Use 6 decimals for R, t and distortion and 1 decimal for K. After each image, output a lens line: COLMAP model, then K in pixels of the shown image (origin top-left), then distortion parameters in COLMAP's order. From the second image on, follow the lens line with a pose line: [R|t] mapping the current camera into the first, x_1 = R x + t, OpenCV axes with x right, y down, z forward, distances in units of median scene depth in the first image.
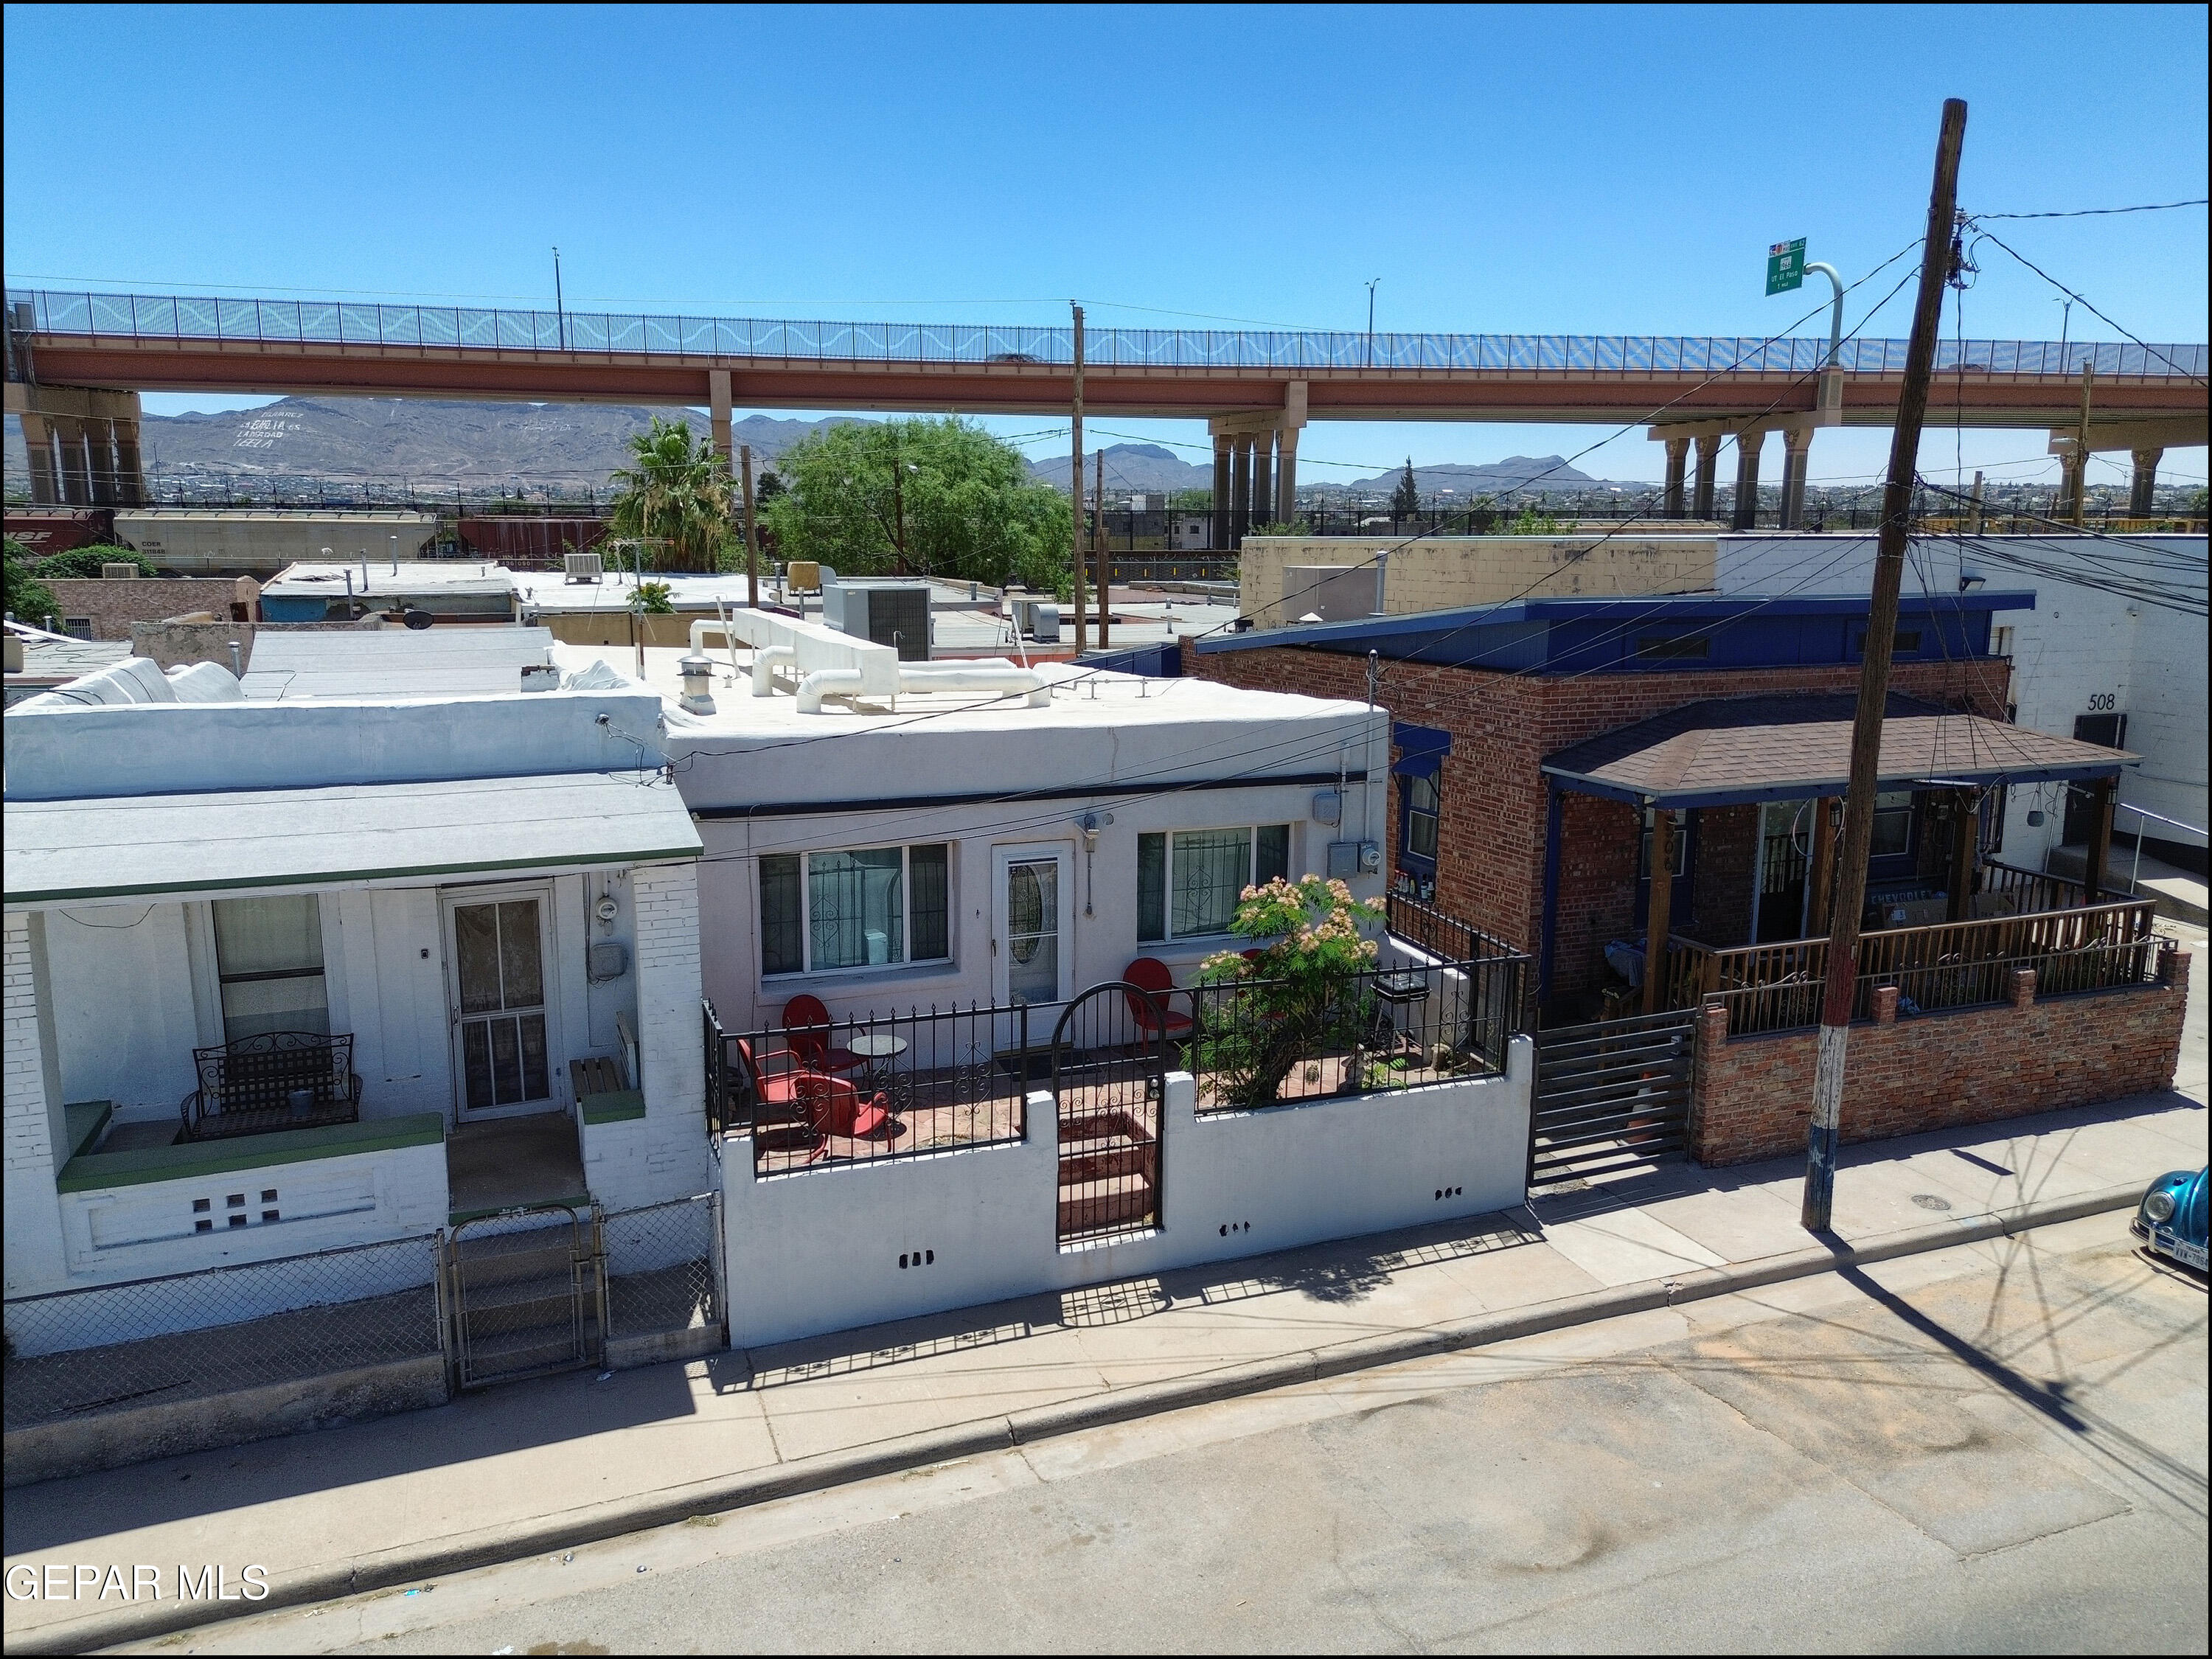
lens RADIAL K [[1576.0, 0, 1111.5], [0, 1576.0, 825.9], [0, 0, 1]] dist [0.054197, -0.041259]
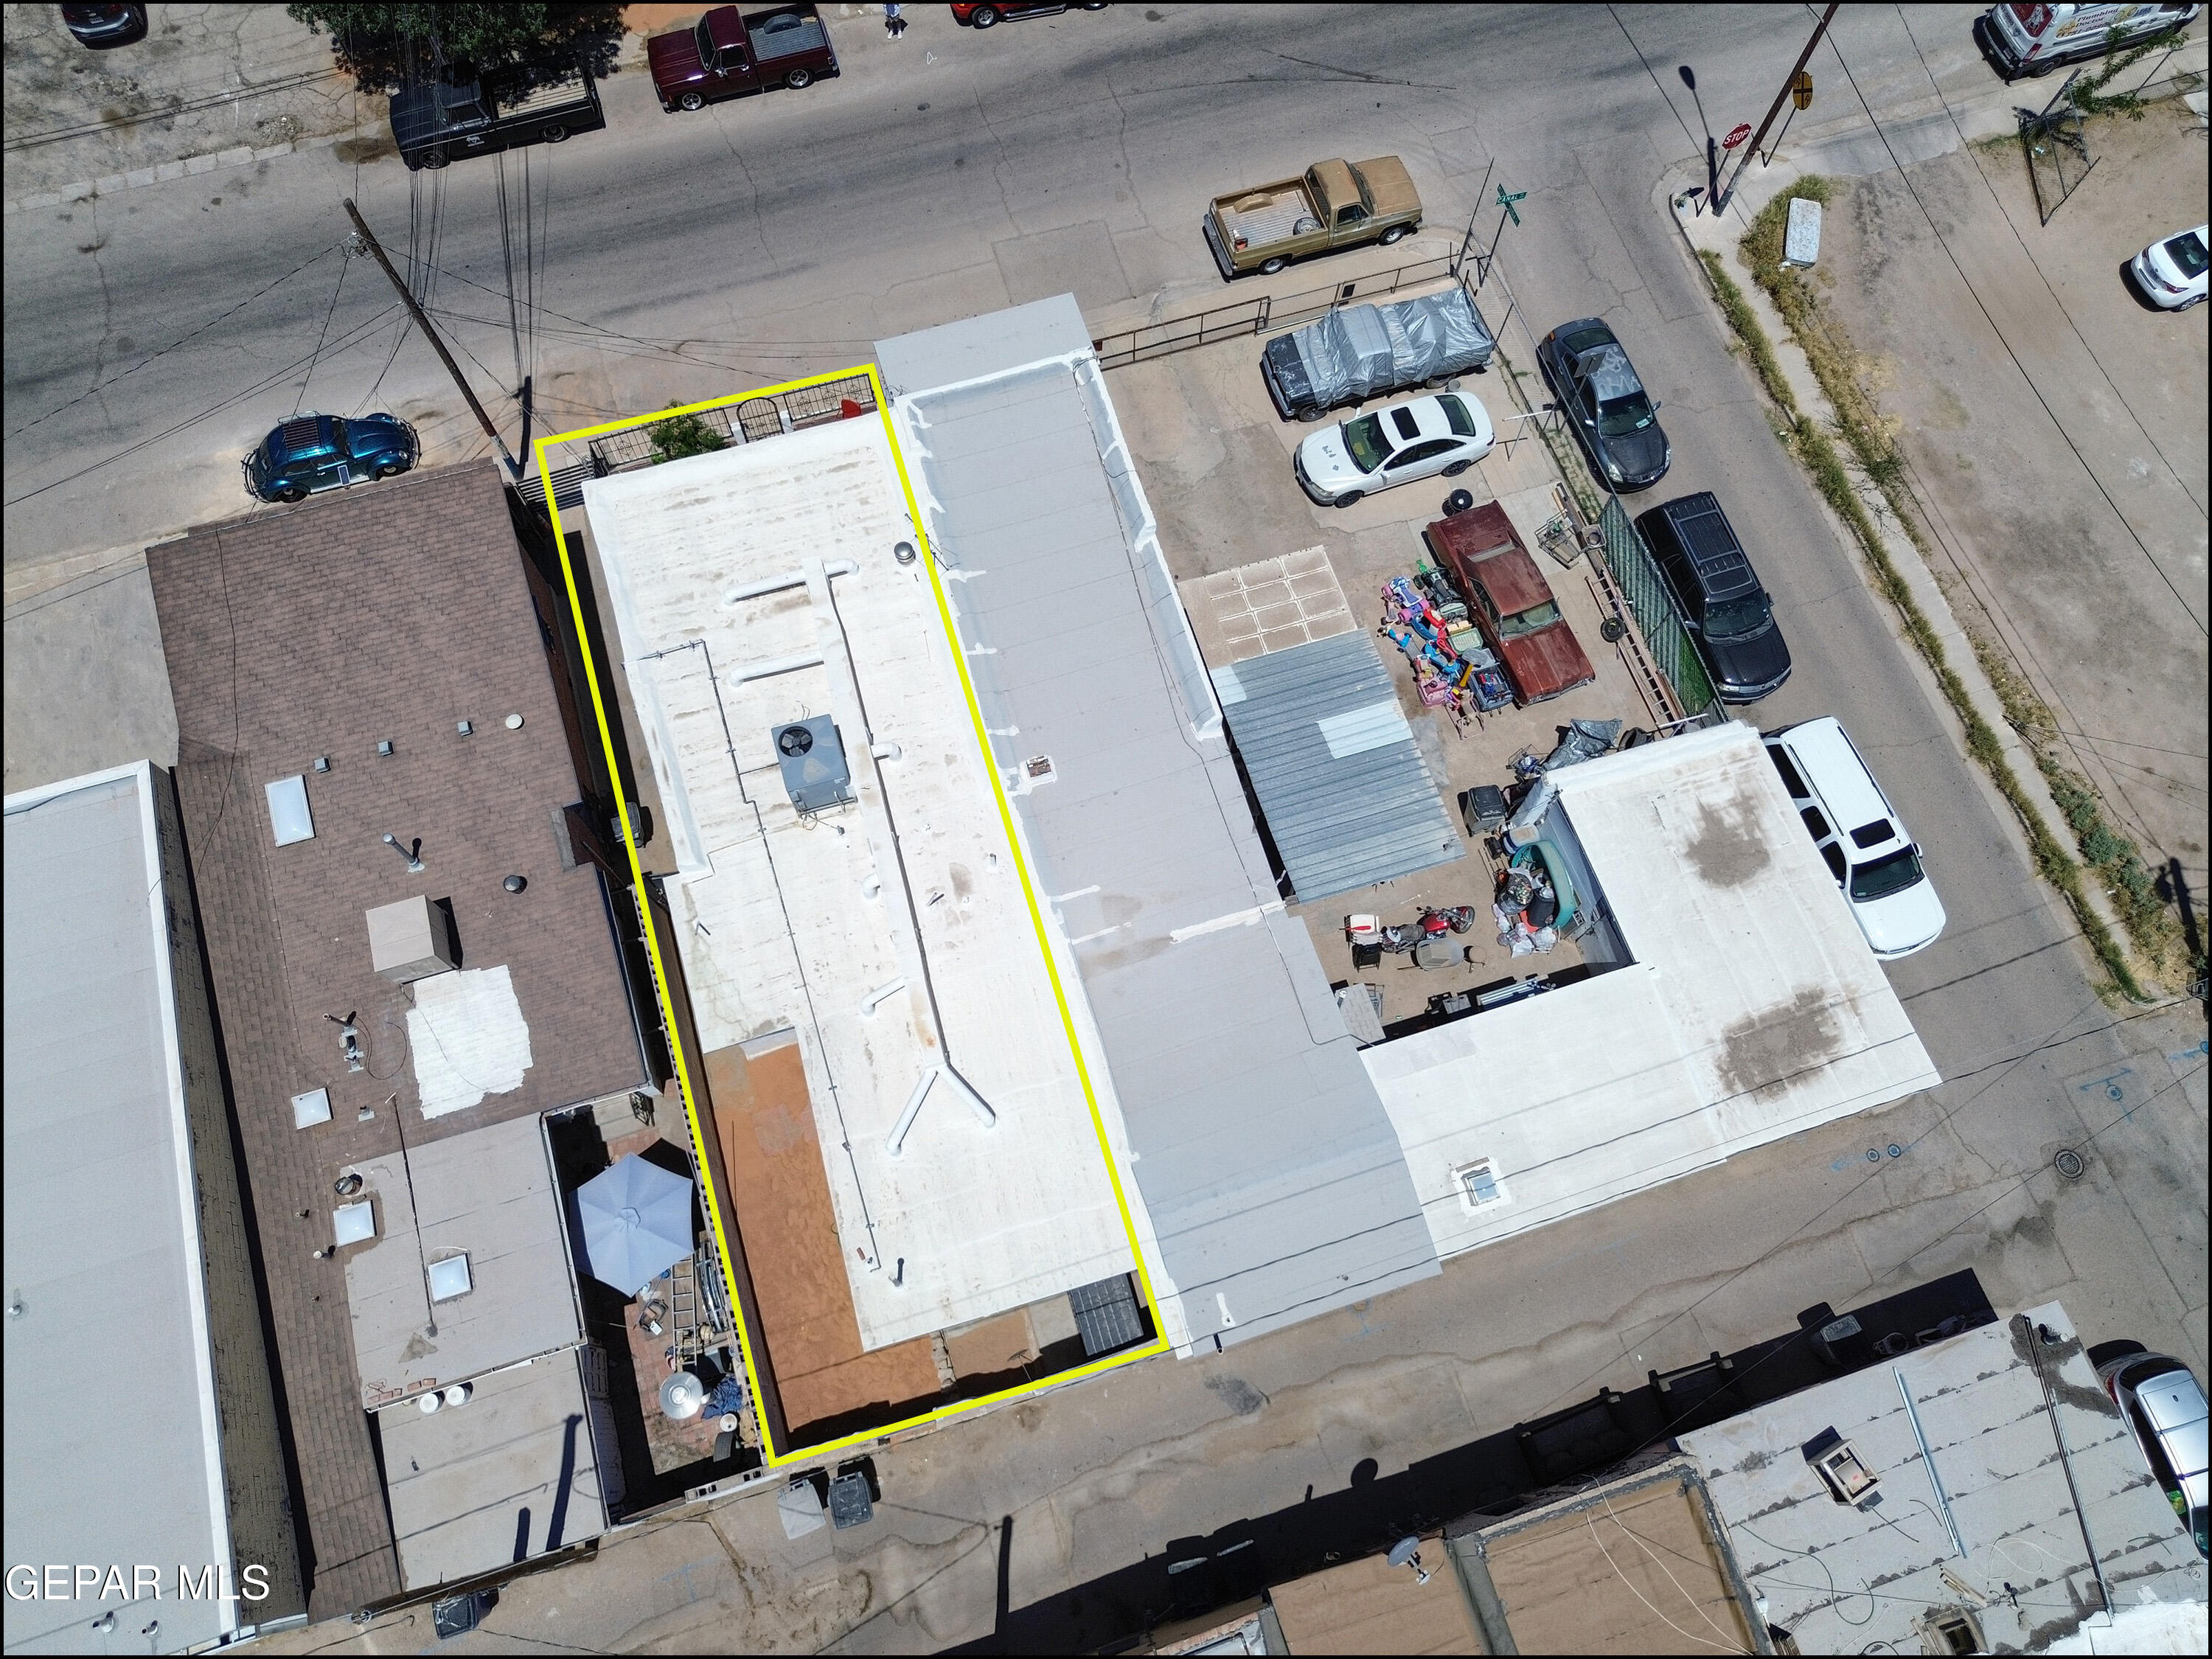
lens RADIAL K [[1576.0, 0, 1119.2], [0, 1576.0, 829.1], [0, 0, 1]] dist [0.054197, -0.041259]
pose [[-0.996853, -0.078091, 0.013600, -0.601213], [-0.002263, 0.199543, 0.979886, -2.025270], [-0.079234, 0.976772, -0.199092, 1.756652]]
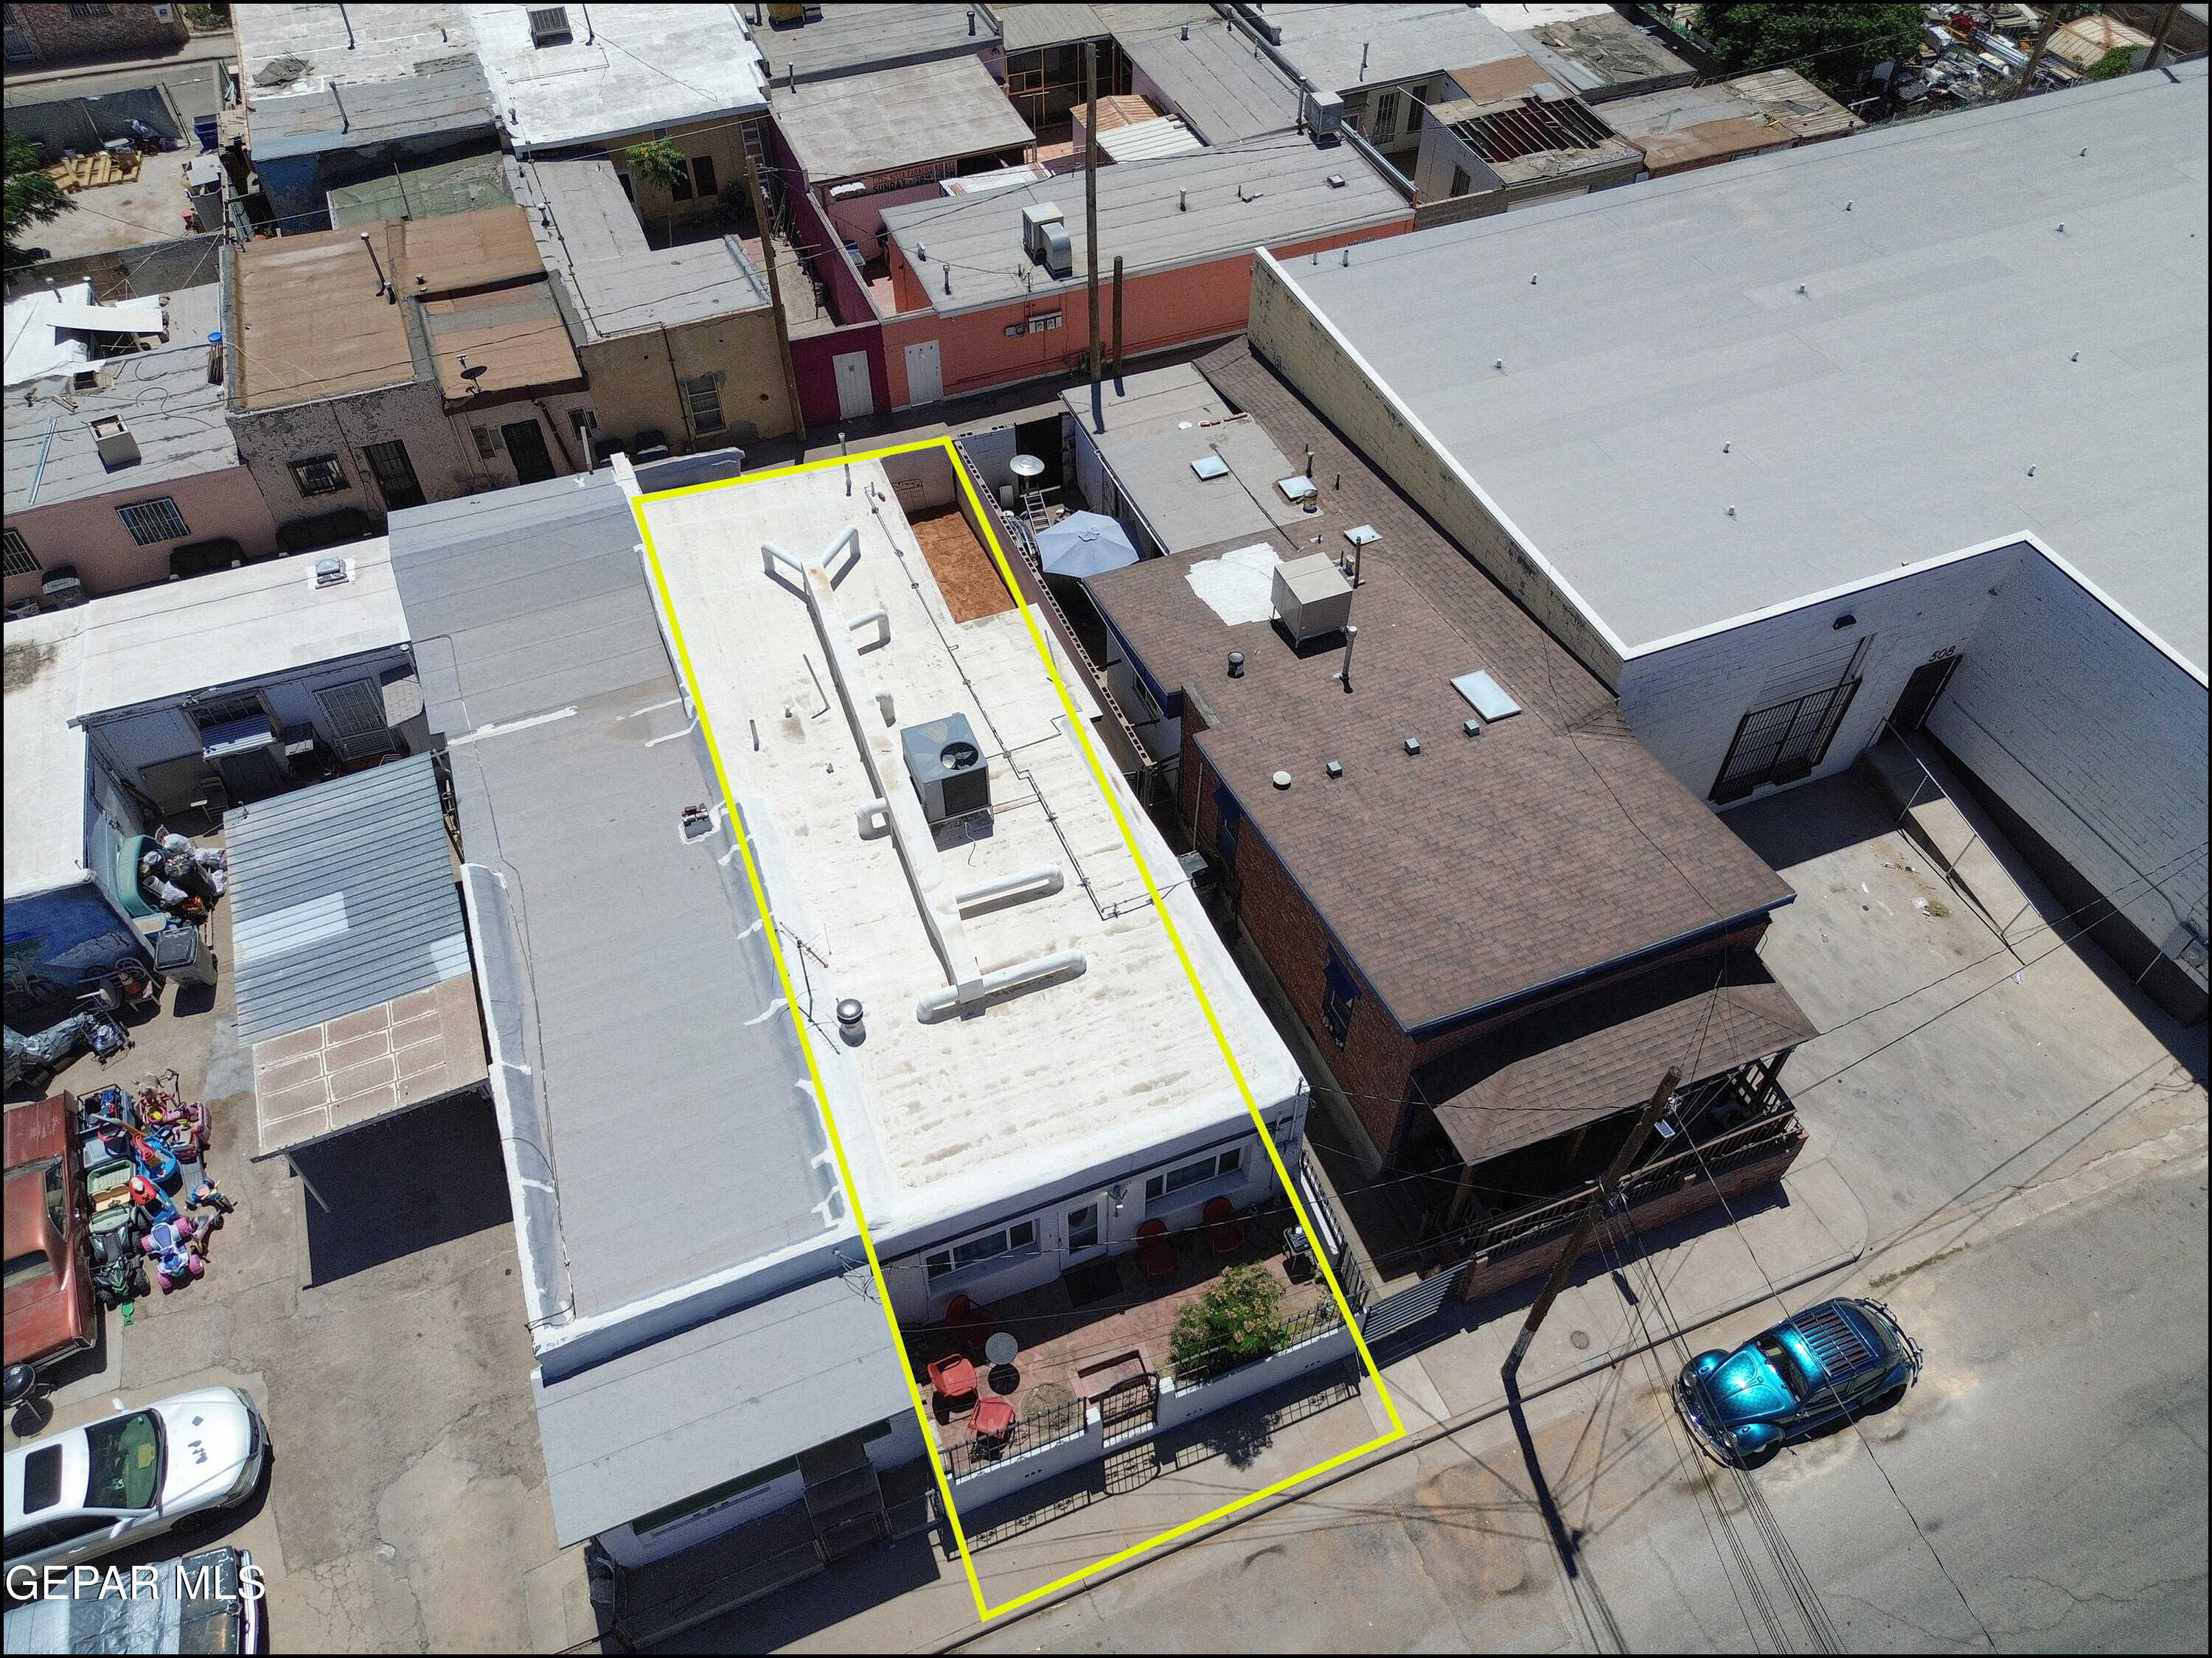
lens RADIAL K [[1575.9, 0, 1111.5], [0, 1575.9, 827.4], [0, 0, 1]] dist [0.054197, -0.041259]
pose [[0.999999, 0.000790, -0.000626, -0.016717], [-0.000233, 0.785499, 0.618863, -1.167119], [0.000980, -0.618862, 0.785499, -0.052670]]
